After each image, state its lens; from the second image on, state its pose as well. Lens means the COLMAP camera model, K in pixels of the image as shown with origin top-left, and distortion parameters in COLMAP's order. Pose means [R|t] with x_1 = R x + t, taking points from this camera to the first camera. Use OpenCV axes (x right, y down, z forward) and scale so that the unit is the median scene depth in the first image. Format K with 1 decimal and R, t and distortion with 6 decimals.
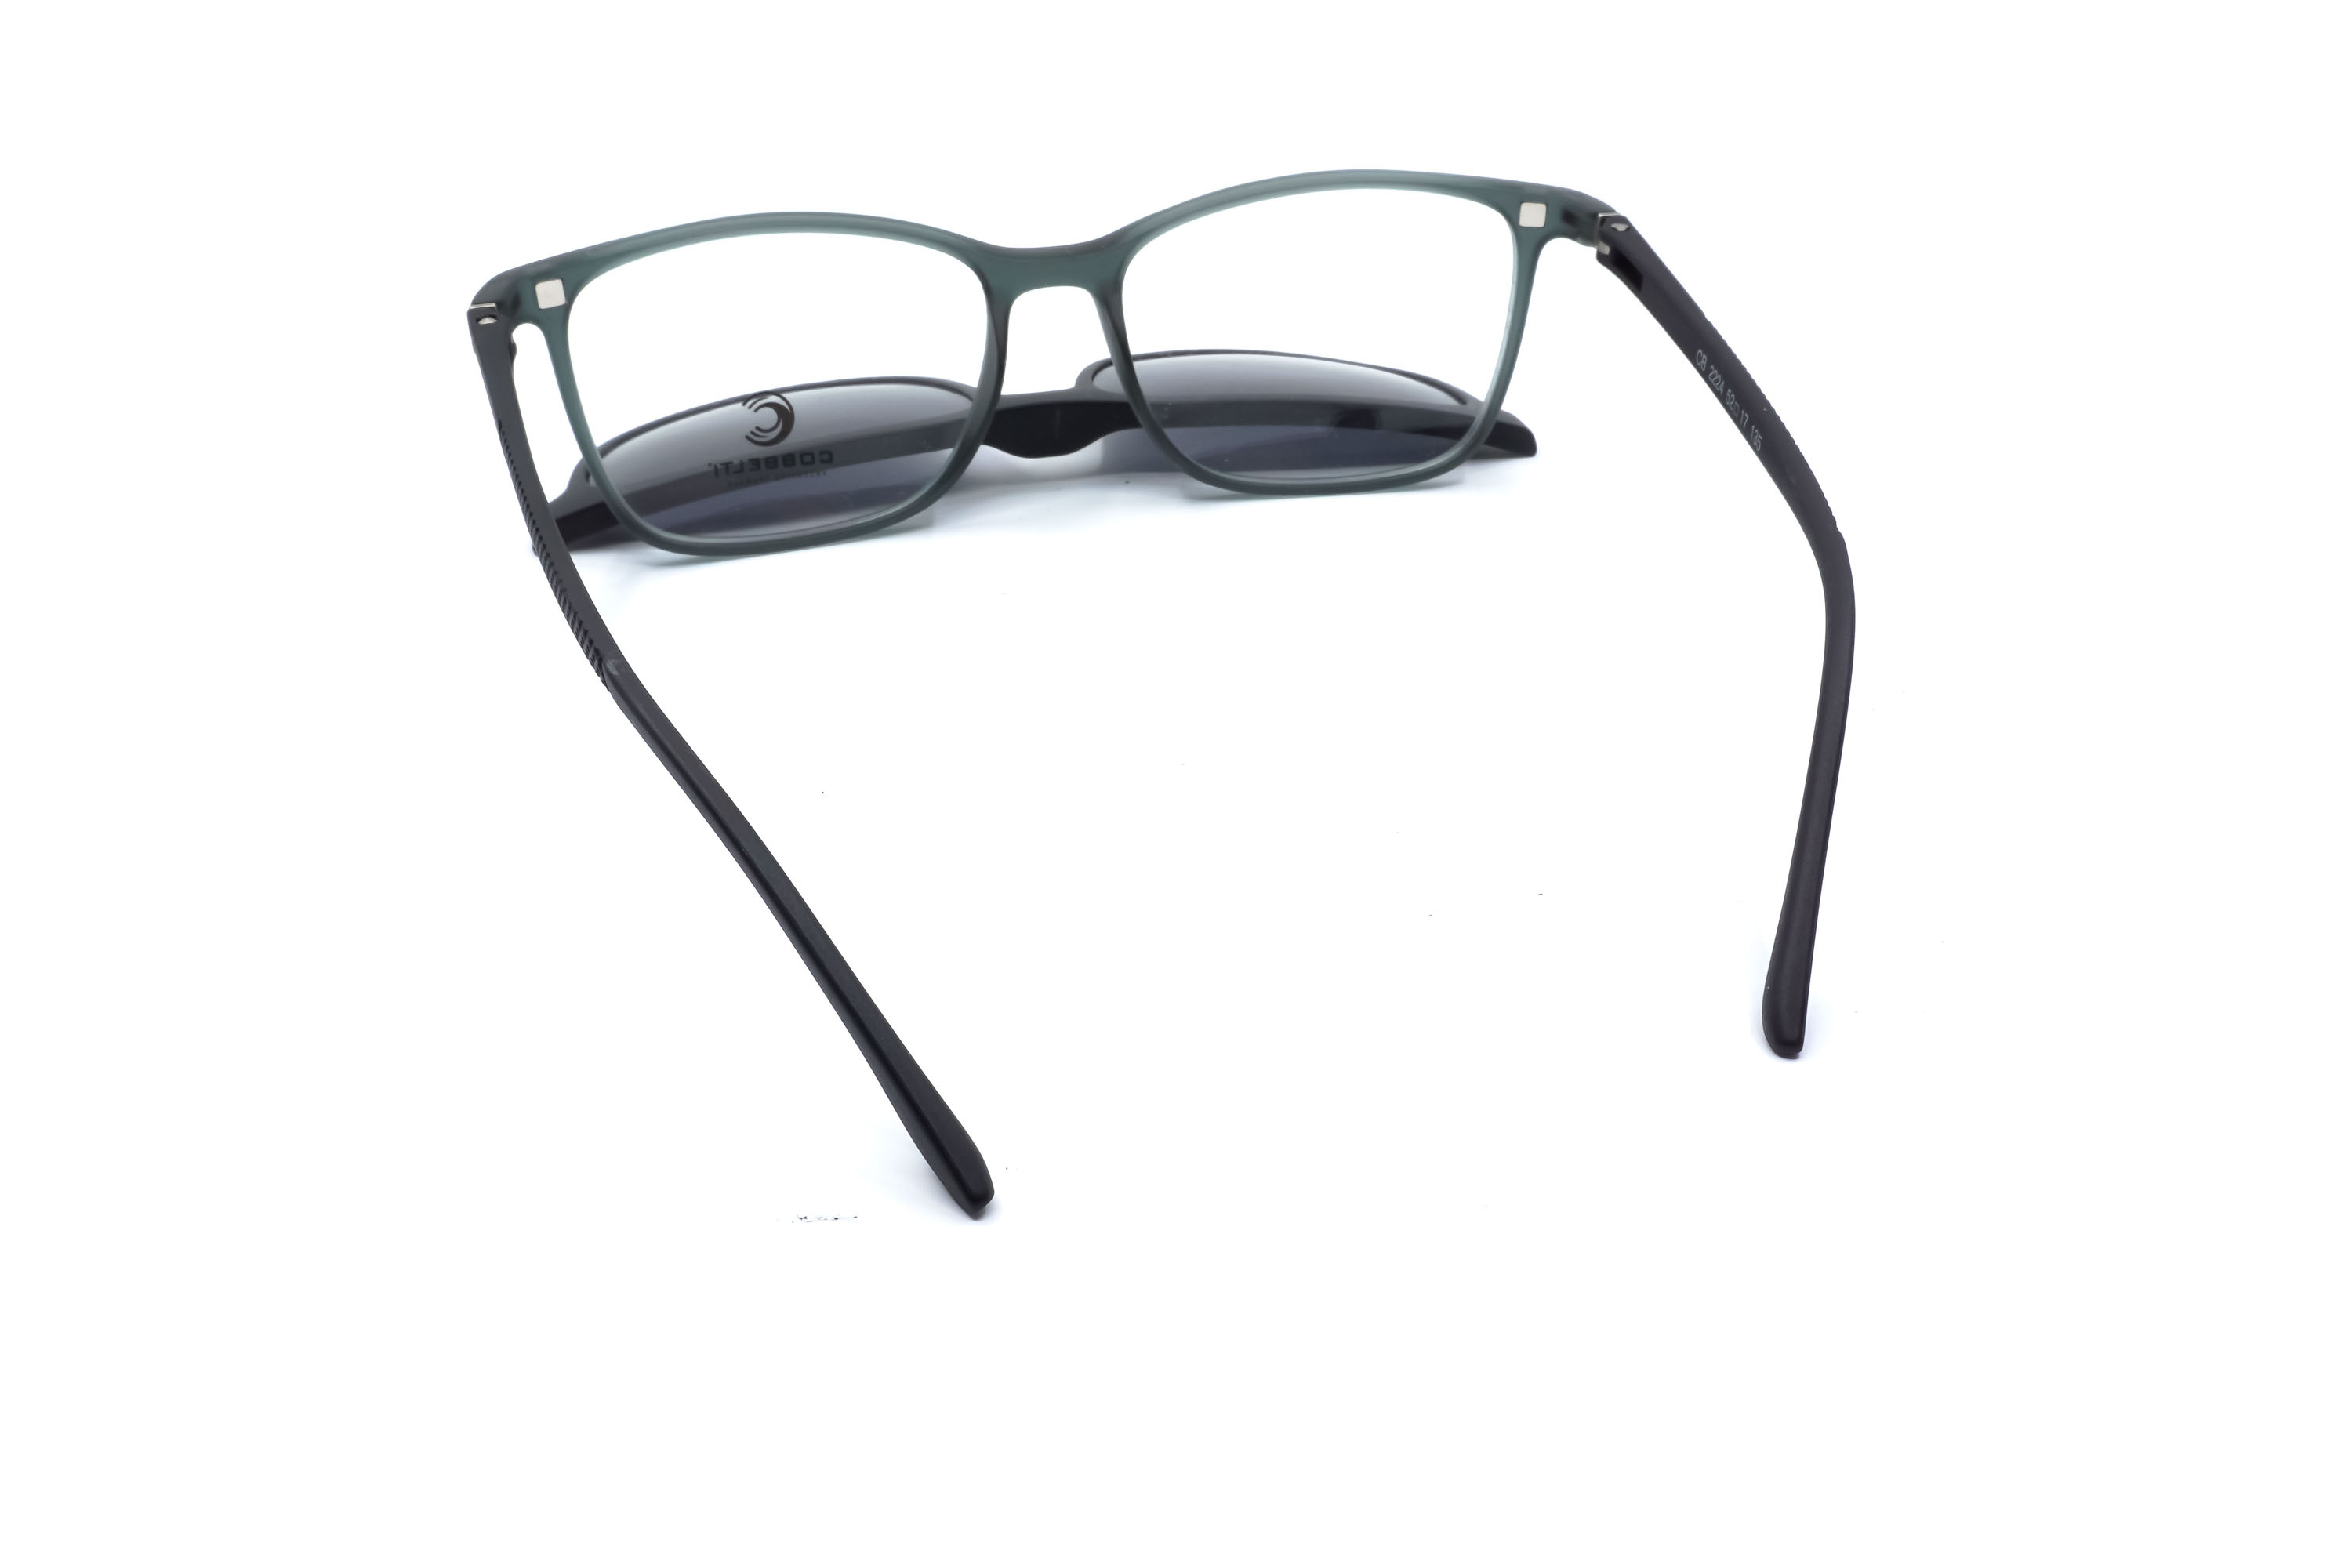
lens RADIAL K [[2306.3, 0, 1176.0], [0, 2306.3, 784.0], [0, 0, 1]] dist [-0.004507, -0.006079]
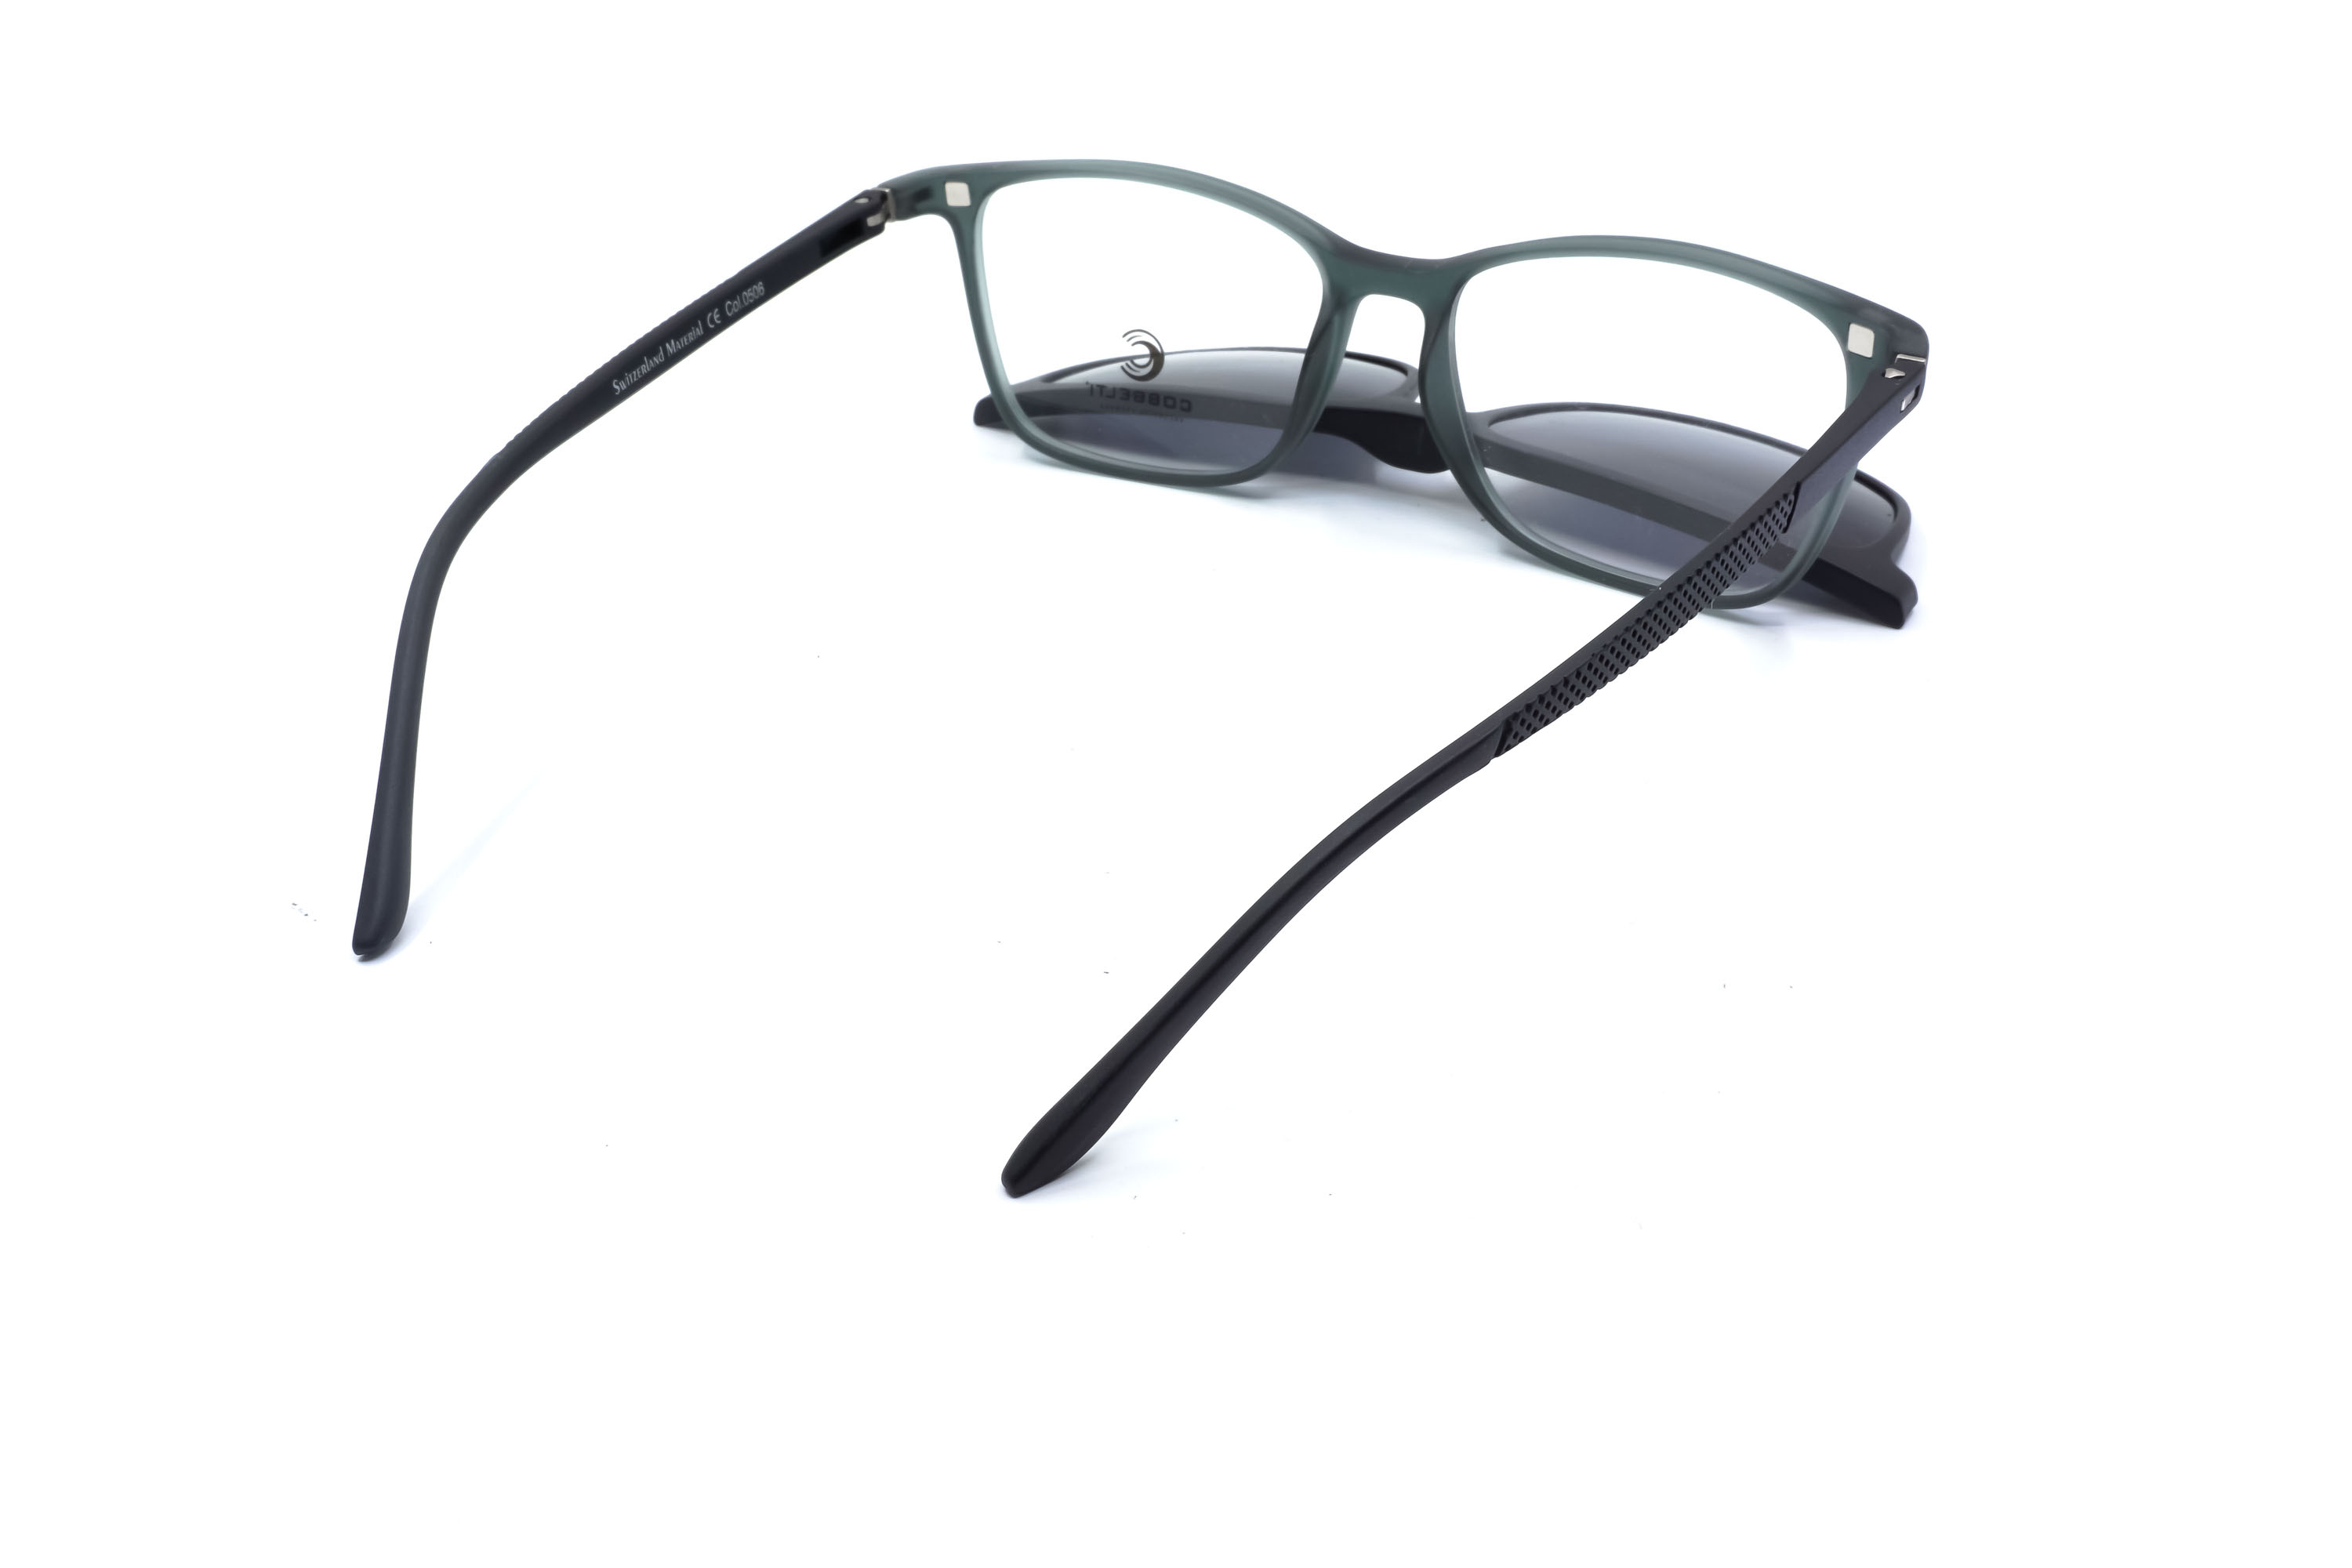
lens RADIAL K [[2332.8, 0, 1176.0], [0, 2332.8, 784.0], [0, 0, 1]] dist [-0.025734, -0.003624]
pose [[0.693840, 0.349556, -0.629601, 0.577158], [-0.346767, 0.928428, 0.133318, -0.122853], [0.631141, 0.125823, 0.765395, 0.209710]]
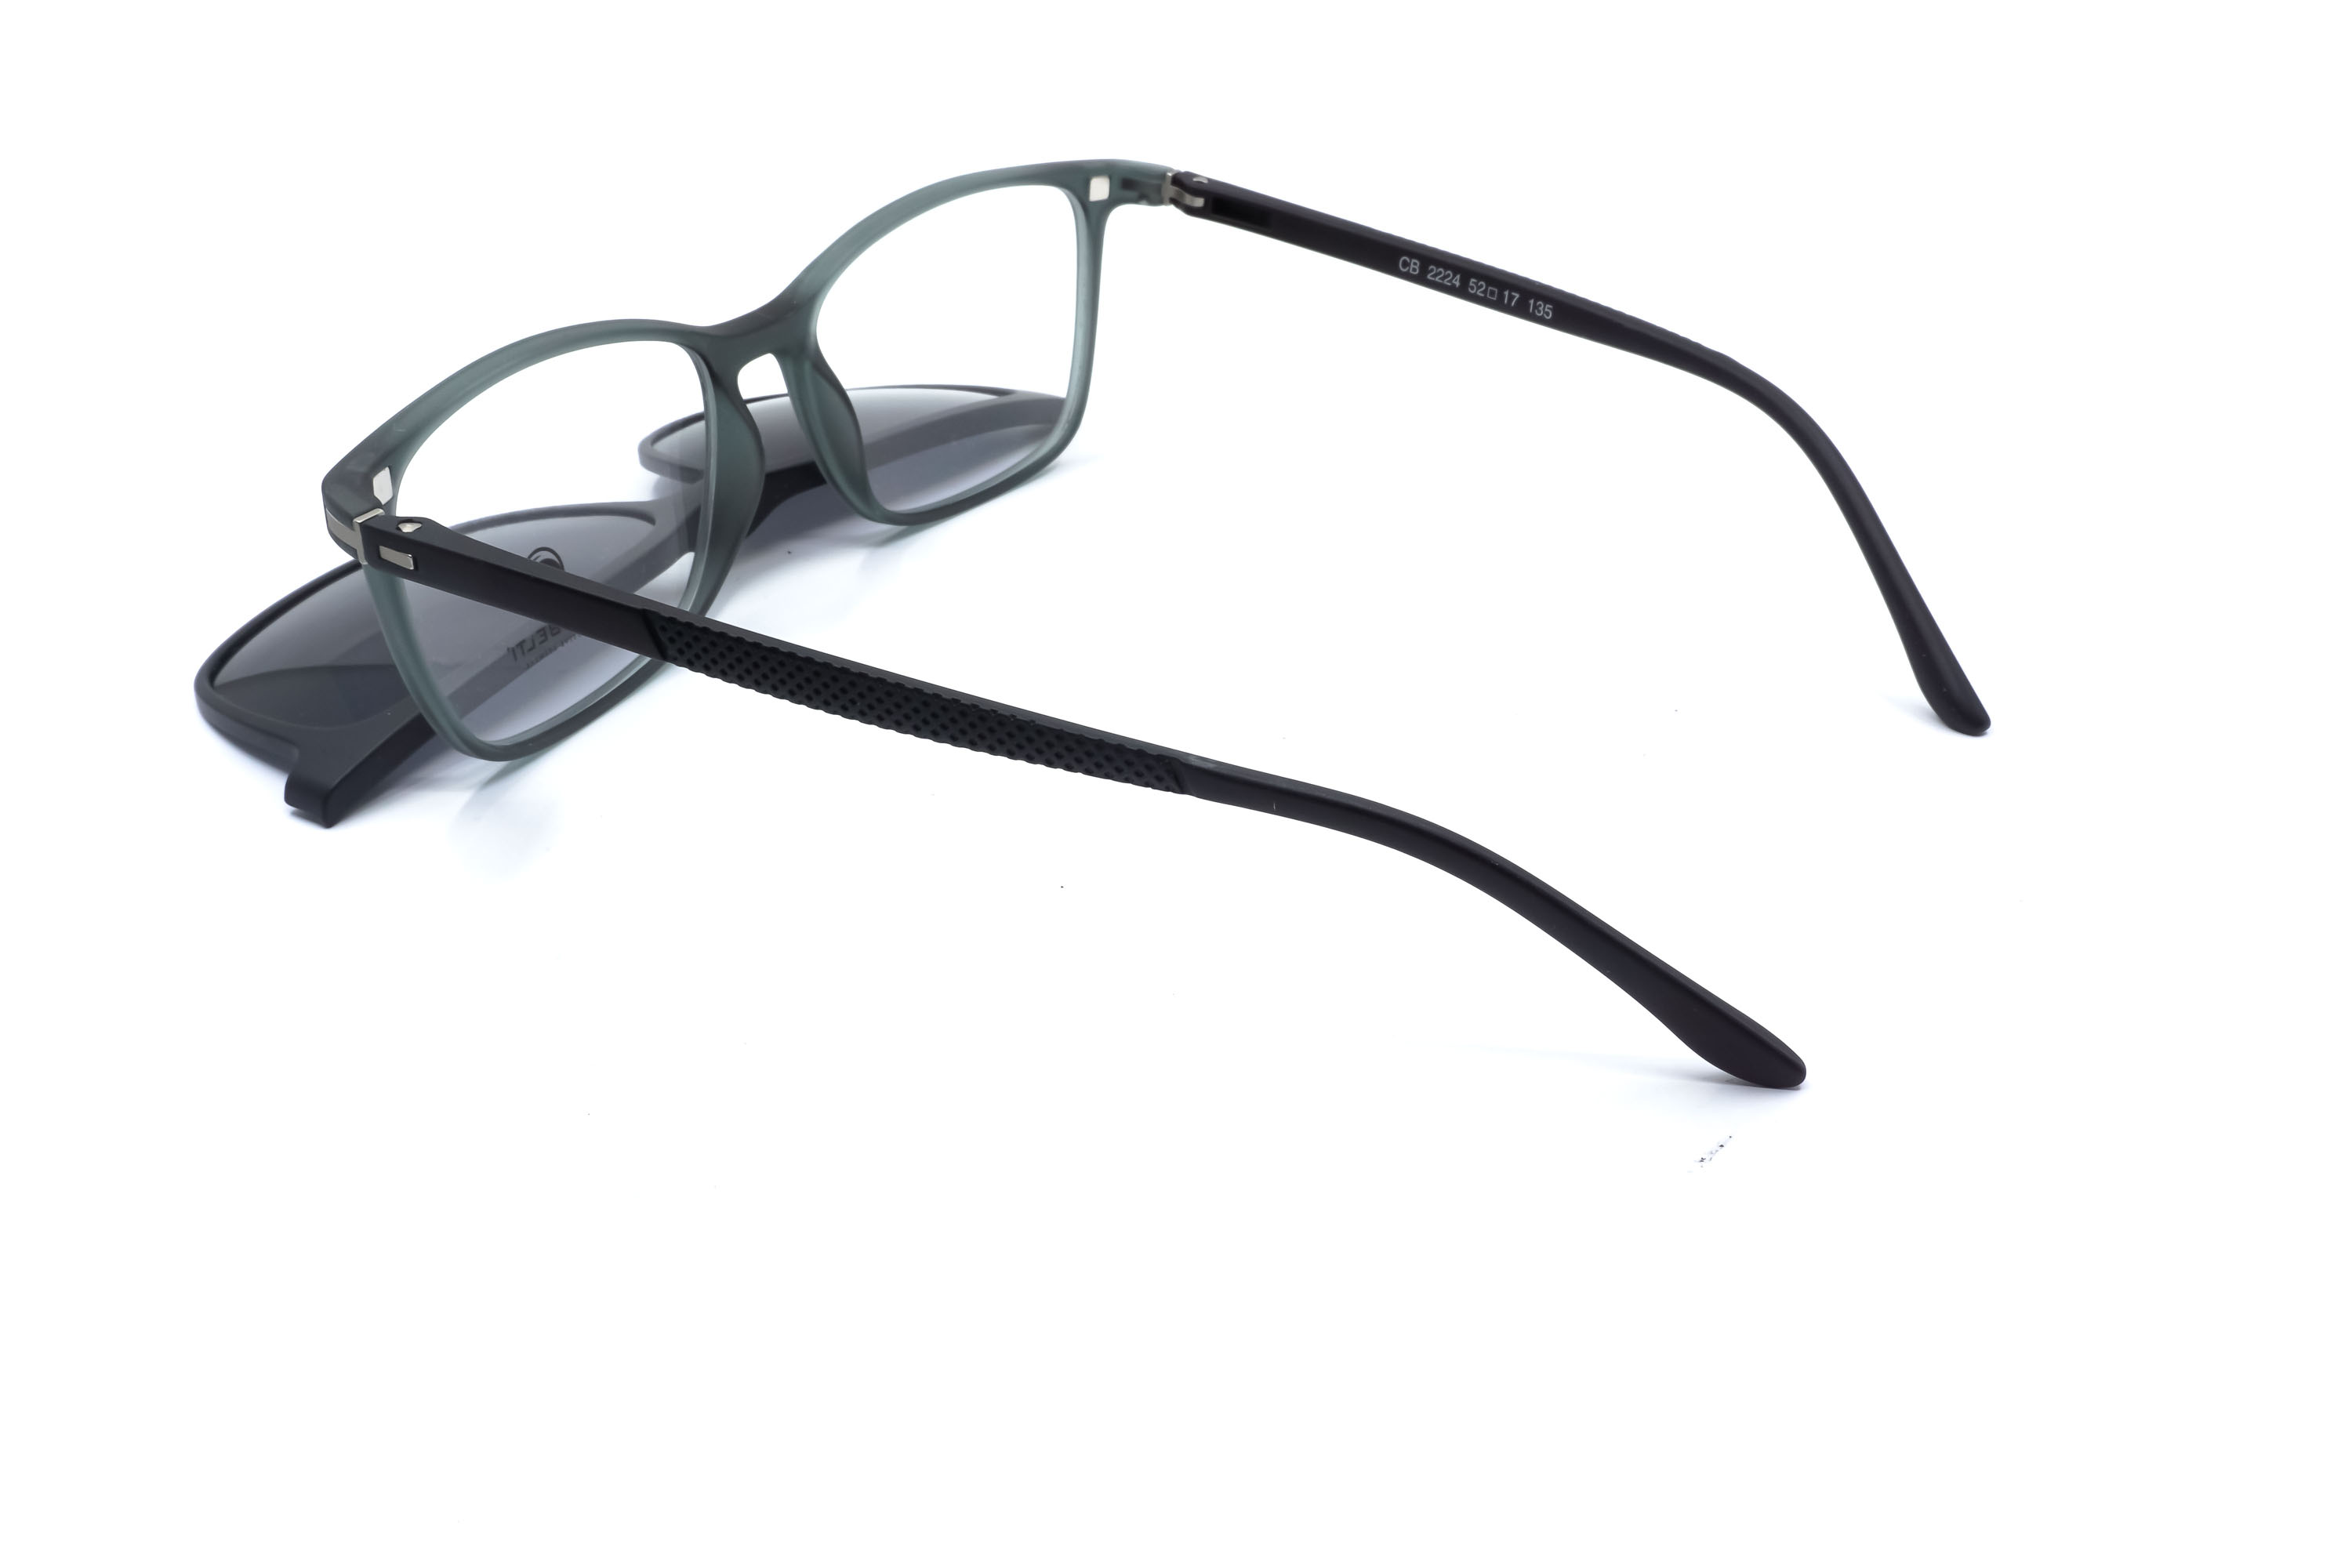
lens RADIAL K [[2306.3, 0, 1176.0], [0, 2306.3, 784.0], [0, 0, 1]] dist [-0.004507, -0.006079]
pose [[0.711764, -0.341439, 0.613850, -0.557611], [0.347468, 0.930643, 0.114756, -0.103434], [-0.610457, 0.131614, 0.781037, 0.196744]]
